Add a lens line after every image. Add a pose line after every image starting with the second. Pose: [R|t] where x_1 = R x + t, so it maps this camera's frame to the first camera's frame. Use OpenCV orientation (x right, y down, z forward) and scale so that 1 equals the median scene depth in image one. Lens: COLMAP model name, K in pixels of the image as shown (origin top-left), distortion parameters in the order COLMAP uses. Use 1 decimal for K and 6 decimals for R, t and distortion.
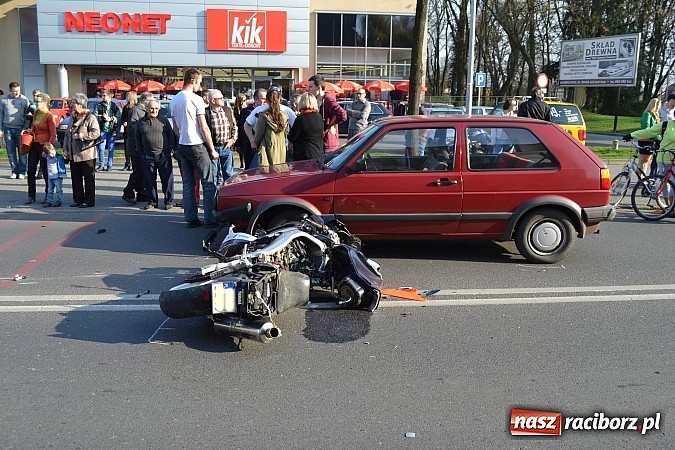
lens RADIAL K [[651.5, 0, 337.5], [0, 651.5, 225.0], [0, 0, 1]] dist [-0.057524, -0.007252]
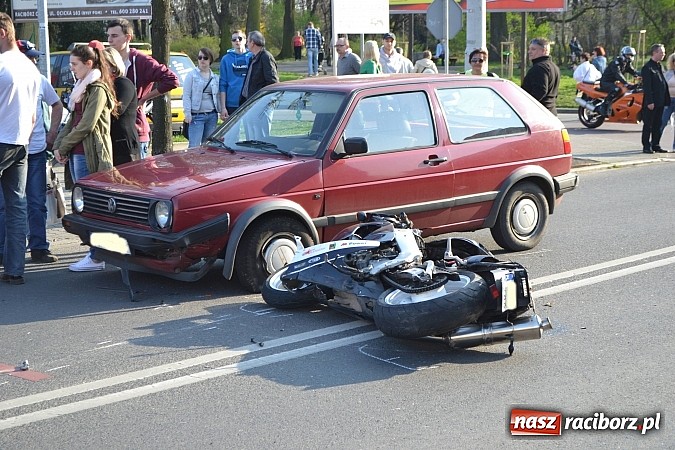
lens RADIAL K [[1289.9, 0, 337.3], [0, 1289.9, 255.1], [0, 0, 1]] dist [0.089259, 0.059018]
pose [[0.763428, -0.125648, 0.633554, -0.468048], [0.144450, 0.989265, 0.022133, -0.002118], [-0.629533, 0.074620, 0.773382, -0.058290]]
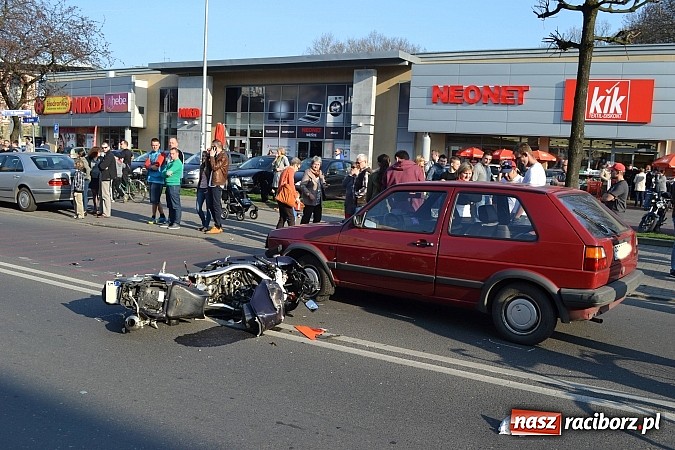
lens RADIAL K [[665.5, 0, 328.3], [0, 665.5, 226.4], [0, 0, 1]] dist [-0.064243, 0.000184]
pose [[0.790326, 0.087375, -0.606425, 0.343491], [-0.151588, 0.986892, -0.055363, -0.005996], [0.593638, 0.135682, 0.793211, 0.042036]]
